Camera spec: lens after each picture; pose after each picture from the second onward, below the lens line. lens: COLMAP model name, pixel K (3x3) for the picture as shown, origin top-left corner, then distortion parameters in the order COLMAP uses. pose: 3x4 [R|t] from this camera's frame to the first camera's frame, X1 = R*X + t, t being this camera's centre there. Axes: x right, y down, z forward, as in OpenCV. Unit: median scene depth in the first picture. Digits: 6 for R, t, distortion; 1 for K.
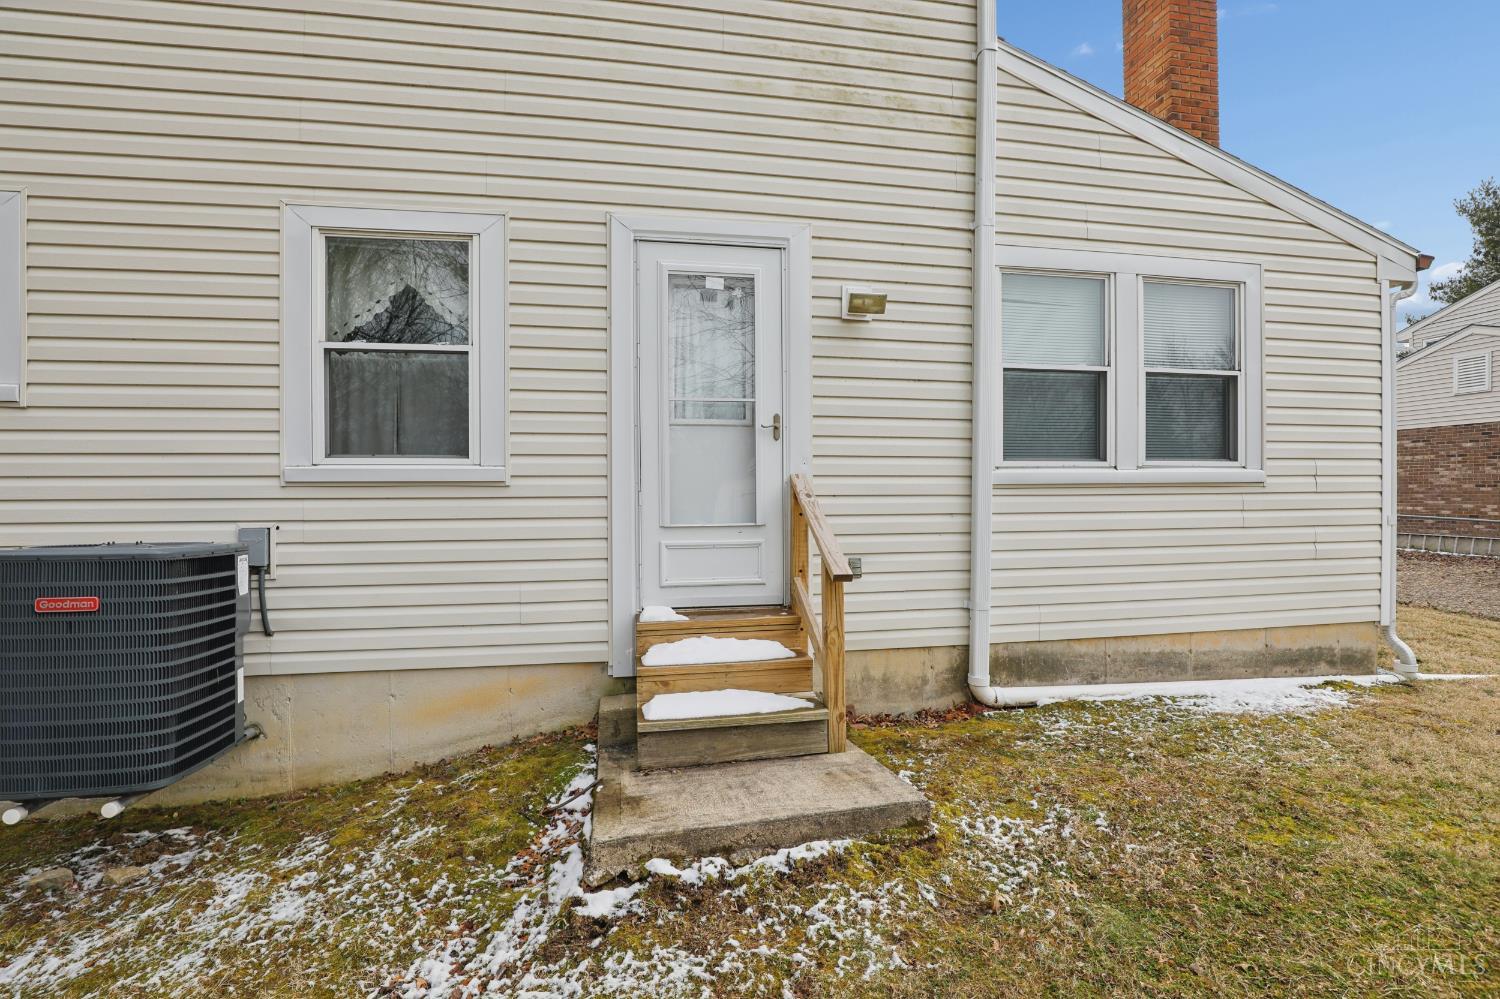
lens RADIAL K [[693.9, 0, 751.0], [0, 693.9, 500.6], [0, 0, 1]] dist [-0.027821, 0.001889]
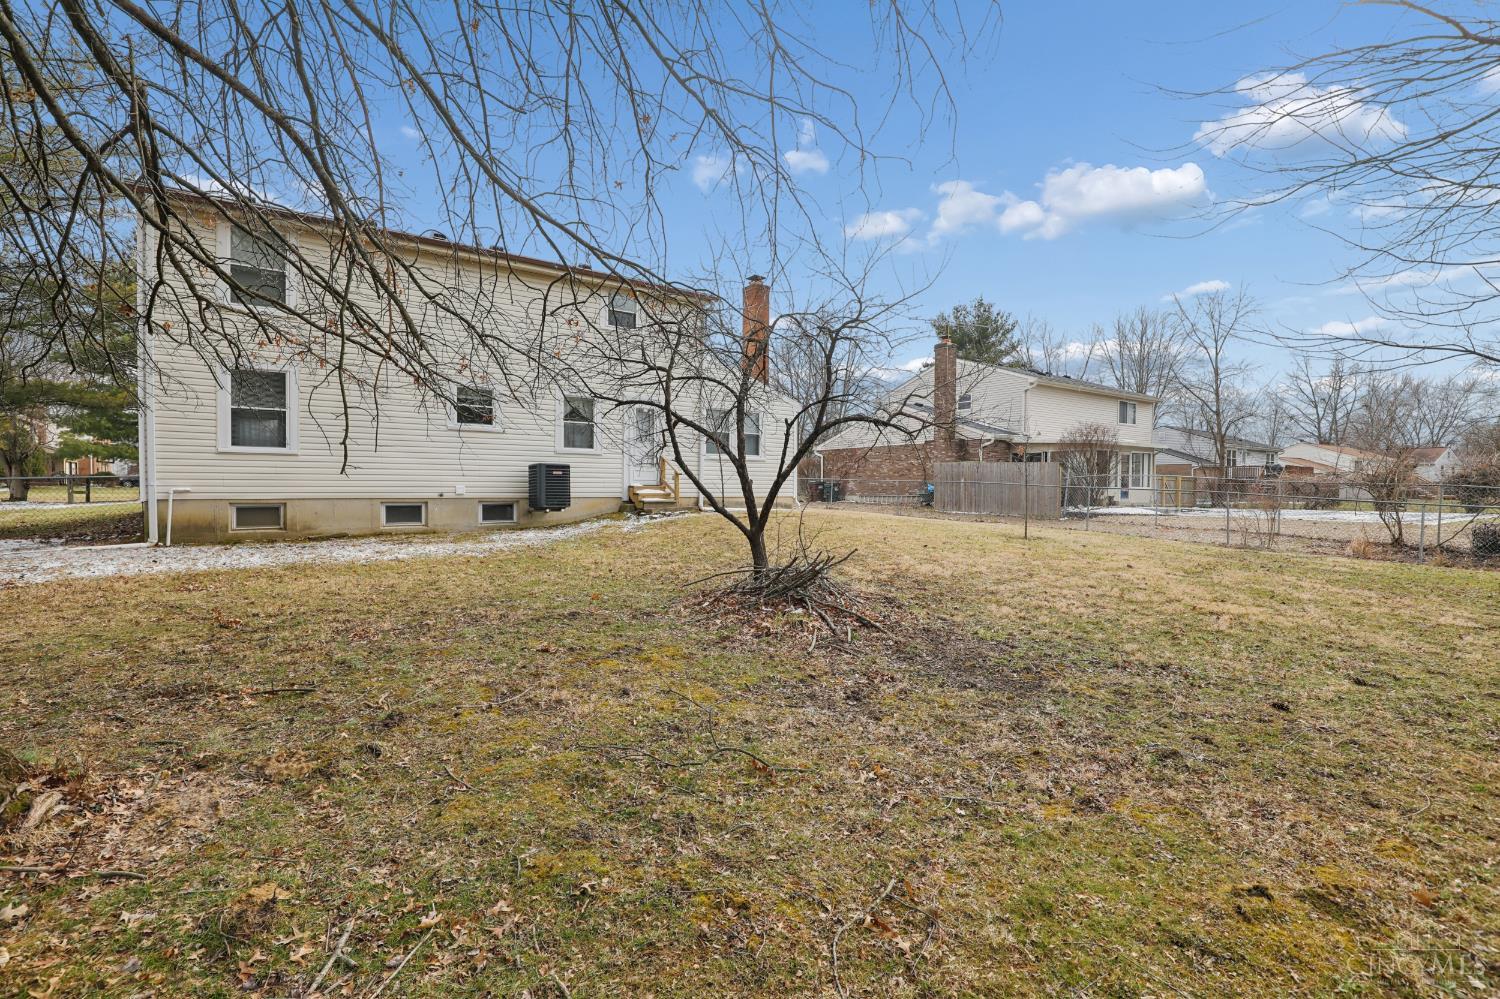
lens RADIAL K [[693.9, 0, 749.4], [0, 693.9, 497.2], [0, 0, 1]] dist [-0.027821, 0.001889]
pose [[0.891240, 0.003919, 0.453514, -1.475755], [-0.003660, 0.999992, -0.001449, 0.239837], [-0.453516, -0.000369, 0.891248, -3.239688]]
